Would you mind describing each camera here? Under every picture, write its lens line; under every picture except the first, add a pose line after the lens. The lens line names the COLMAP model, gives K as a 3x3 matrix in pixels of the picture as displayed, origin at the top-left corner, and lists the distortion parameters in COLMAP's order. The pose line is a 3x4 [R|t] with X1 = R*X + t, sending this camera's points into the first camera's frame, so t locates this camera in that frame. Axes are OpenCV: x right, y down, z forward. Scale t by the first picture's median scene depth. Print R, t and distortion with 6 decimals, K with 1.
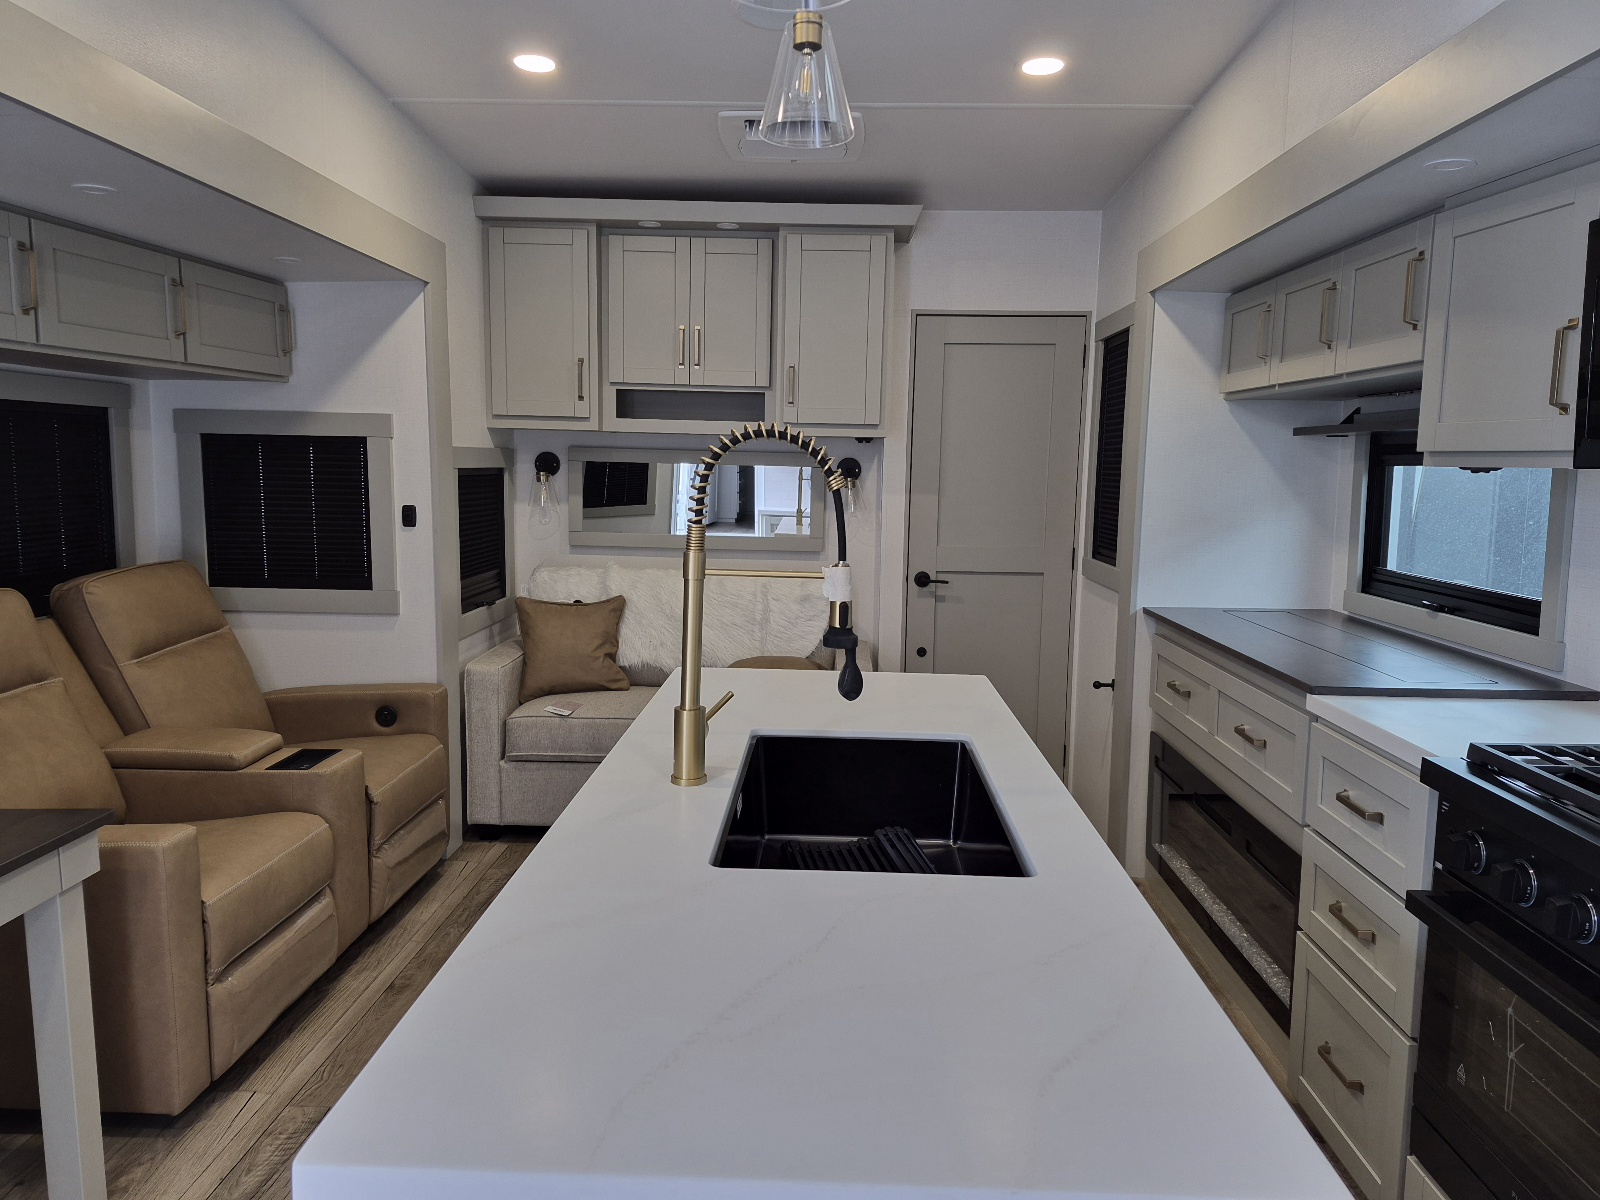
lens RADIAL K [[1107.4, 0, 793.7], [0, 1107.4, 594.9], [0, 0, 1]] dist [0.081263, -0.082829]
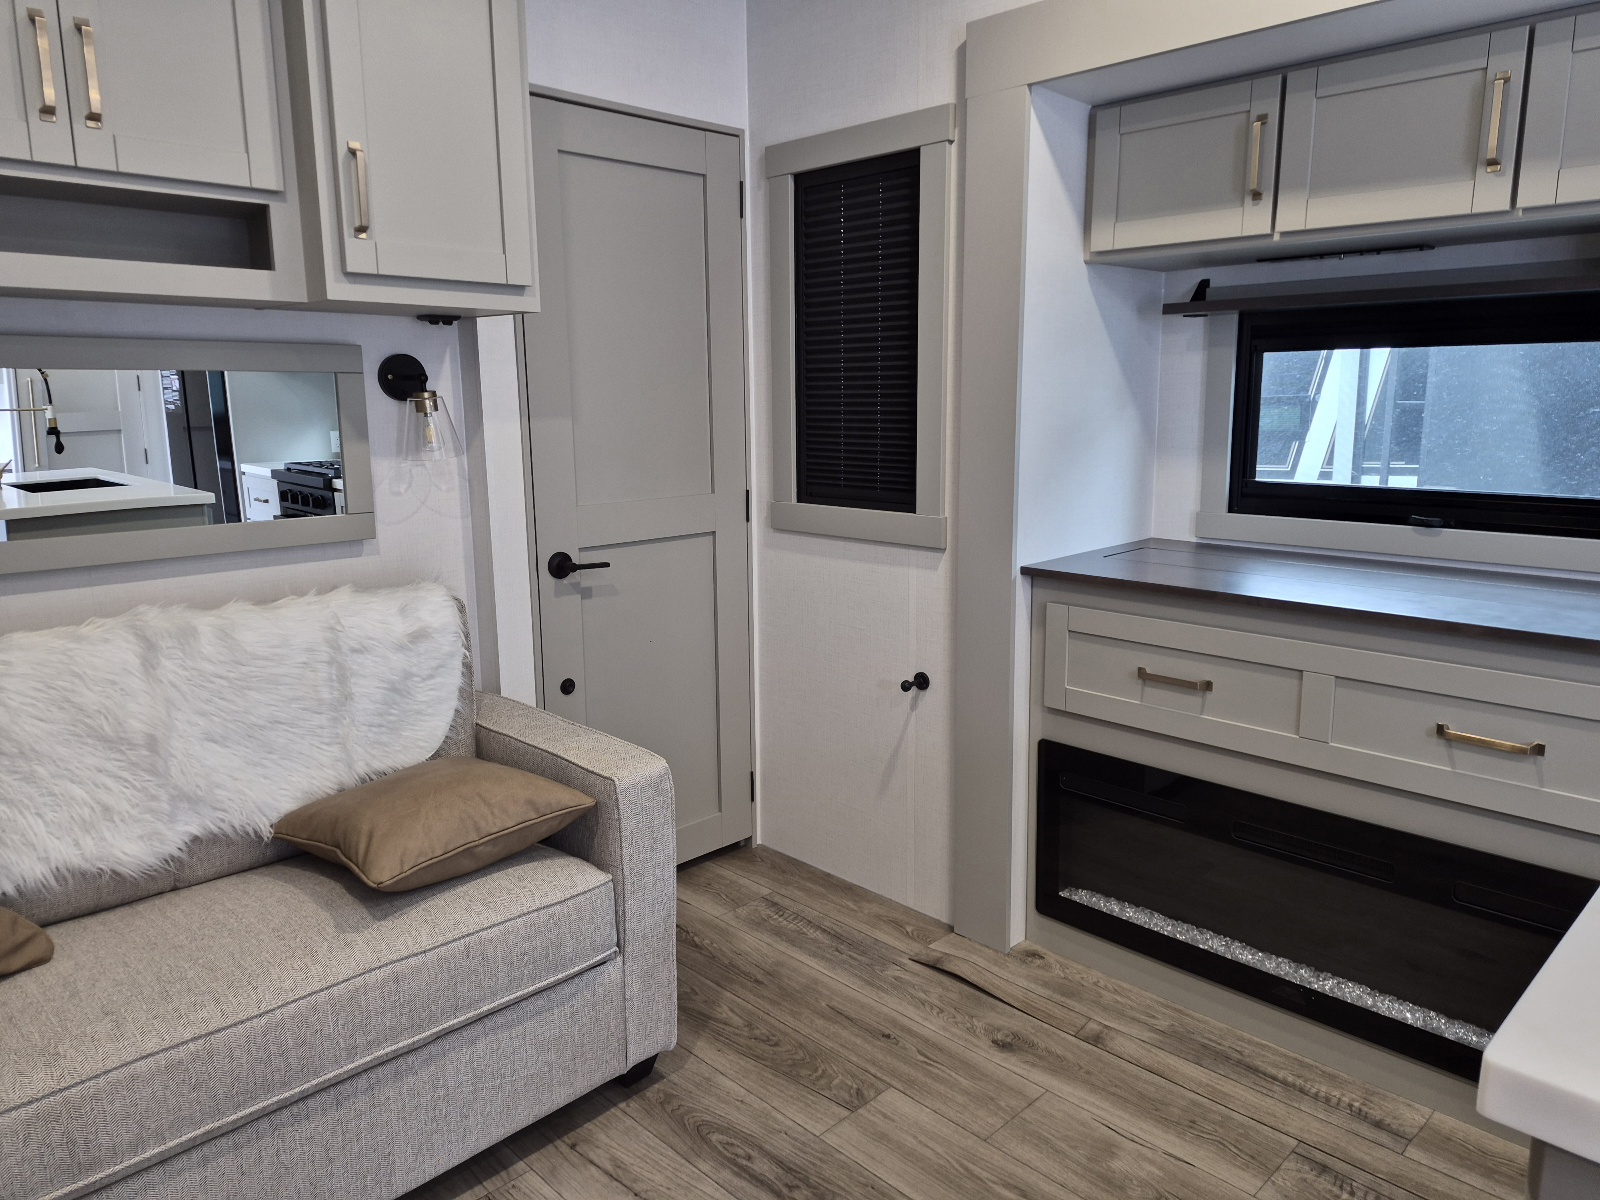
lens RADIAL K [[1073.2, 0, 800.0], [0, 1073.2, 600.0], [0, 0, 1]] dist [0.061912, -0.070459]
pose [[0.684997, -0.163905, 0.709869, -0.276826], [0.107357, 0.986436, 0.124168, -0.071235], [-0.720592, -0.008846, 0.693303, 0.686088]]
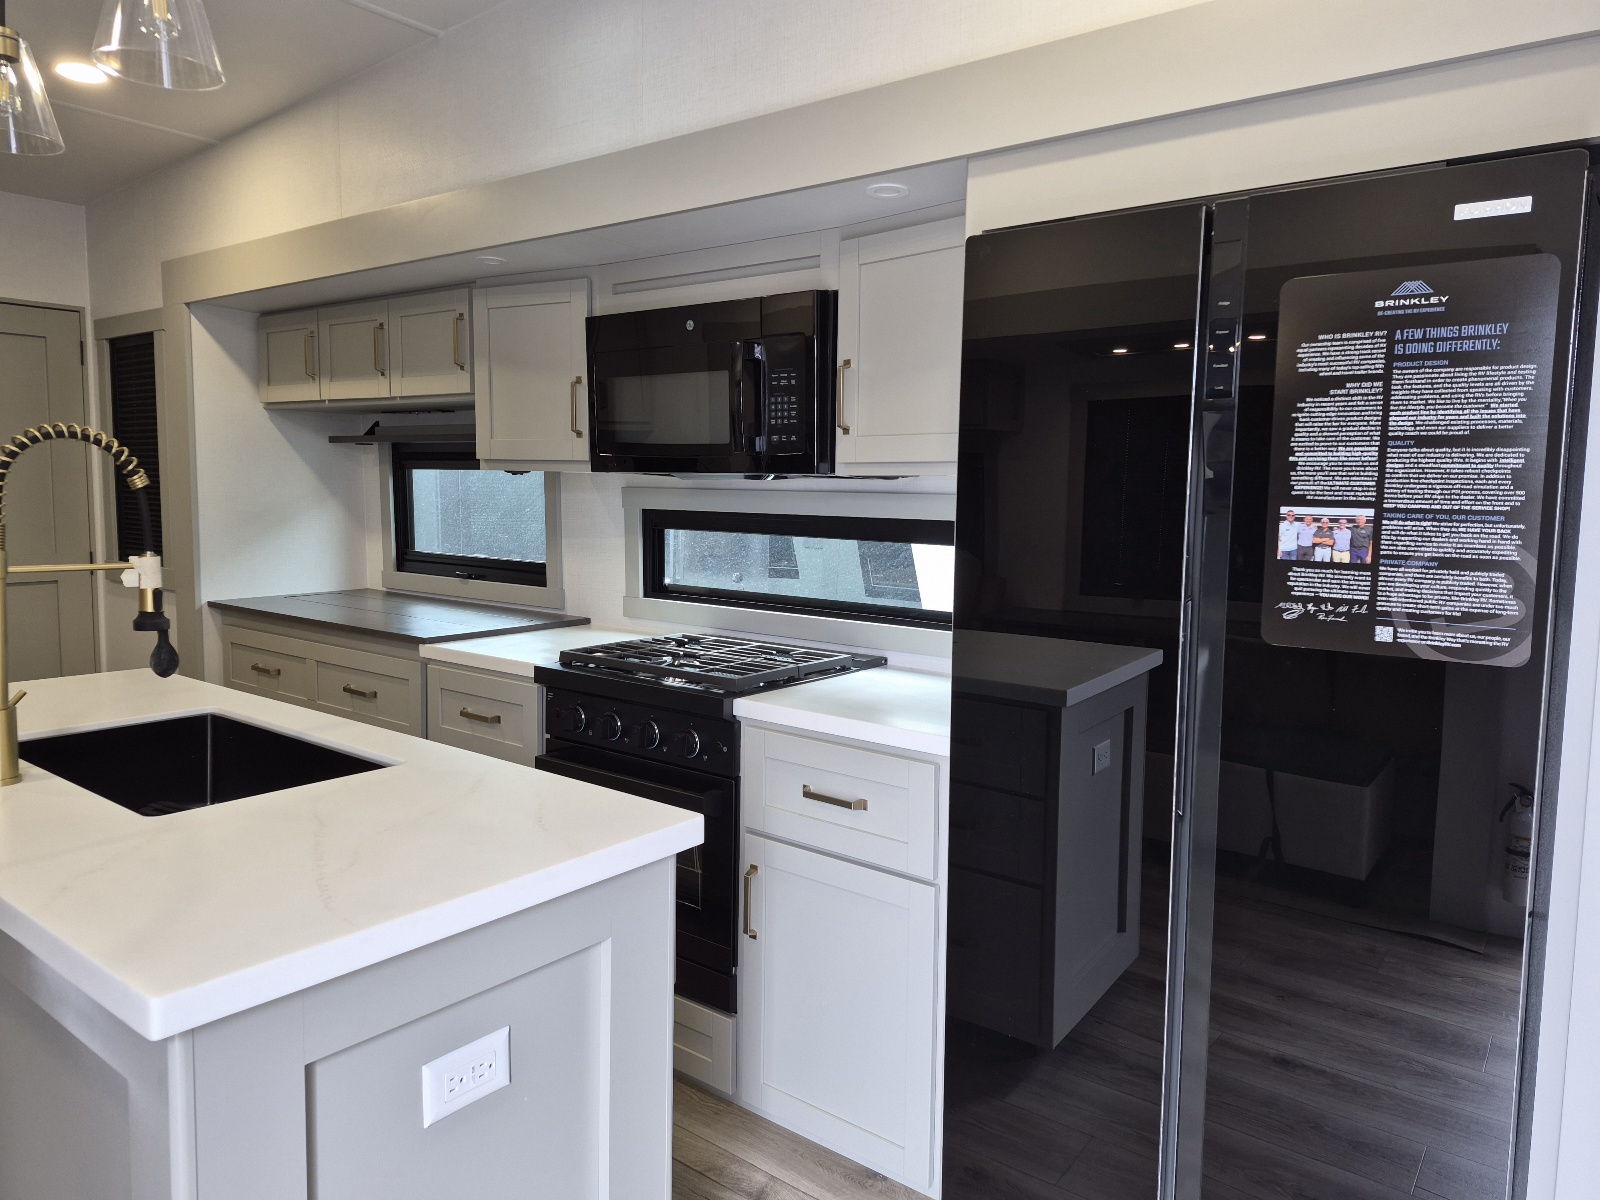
lens RADIAL K [[1107.4, 0, 793.7], [0, 1107.4, 594.9], [0, 0, 1]] dist [0.081263, -0.082829]
pose [[0.597847, -0.089022, 0.796651, -0.218046], [0.091123, 0.994920, 0.042794, 0.010557], [-0.796414, 0.047009, 0.602922, -0.088060]]
